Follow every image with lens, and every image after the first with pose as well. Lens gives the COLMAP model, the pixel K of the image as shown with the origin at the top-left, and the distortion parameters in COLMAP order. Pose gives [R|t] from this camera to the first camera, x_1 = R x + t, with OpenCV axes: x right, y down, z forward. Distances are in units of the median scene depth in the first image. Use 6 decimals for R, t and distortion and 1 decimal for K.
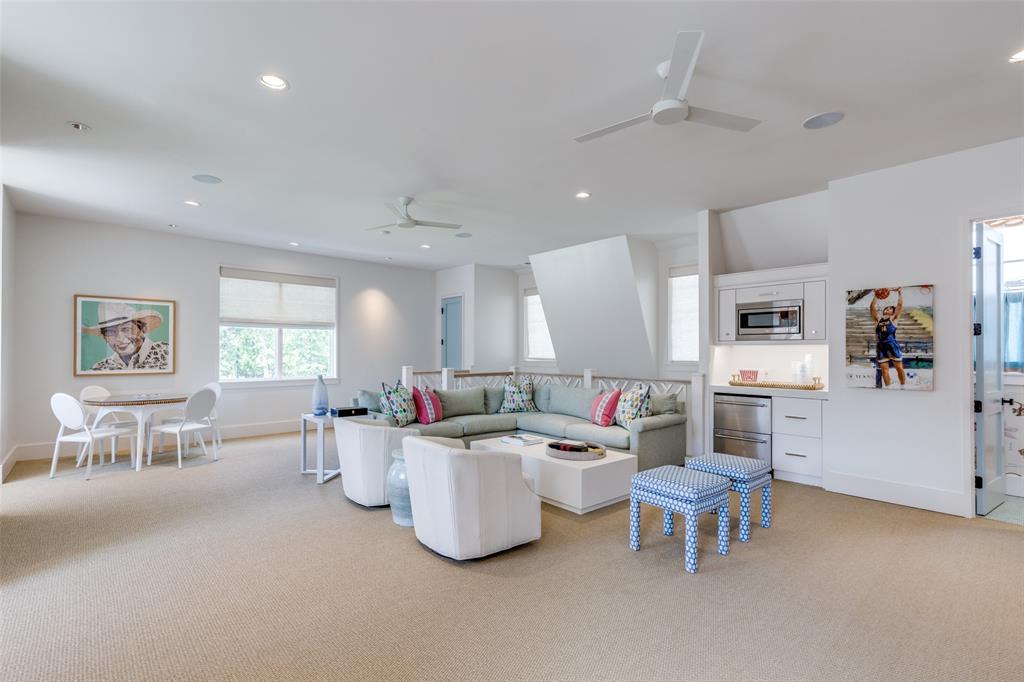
lens RADIAL K [[463.0, 0, 508.9], [0, 463.0, 347.5], [0, 0, 1]] dist [-0.010878, -0.000079]
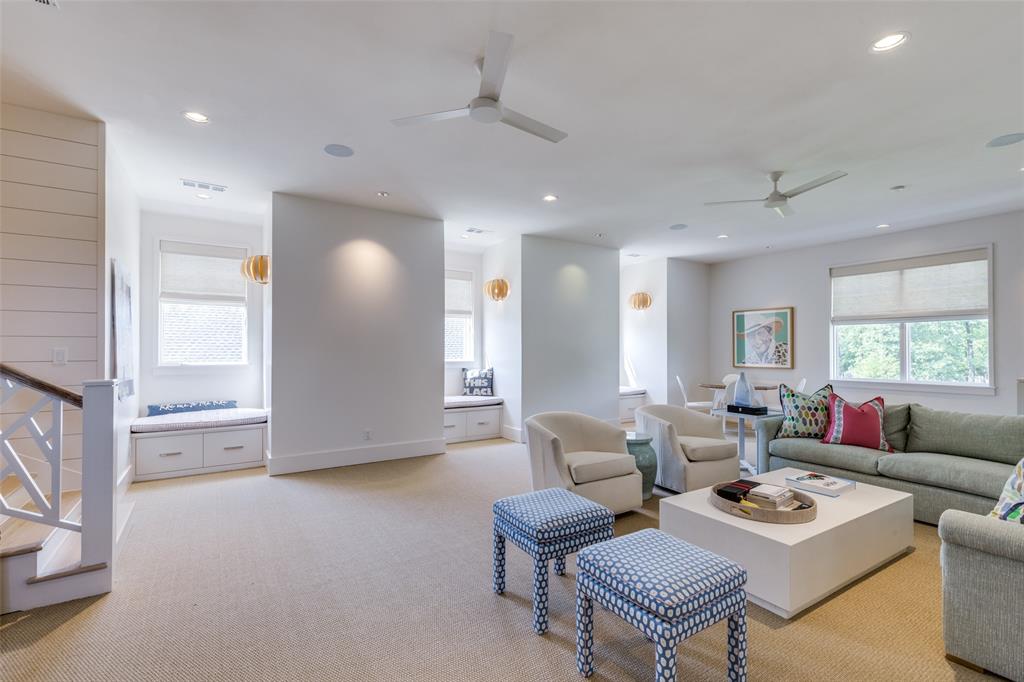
lens RADIAL K [[463.0, 0, 508.2], [0, 463.0, 344.8], [0, 0, 1]] dist [-0.010878, -0.000079]
pose [[-0.217829, -0.013631, -0.975892, 0.585011], [0.007386, 0.999851, -0.015614, 0.008015], [0.975959, -0.010610, -0.217696, 0.552777]]
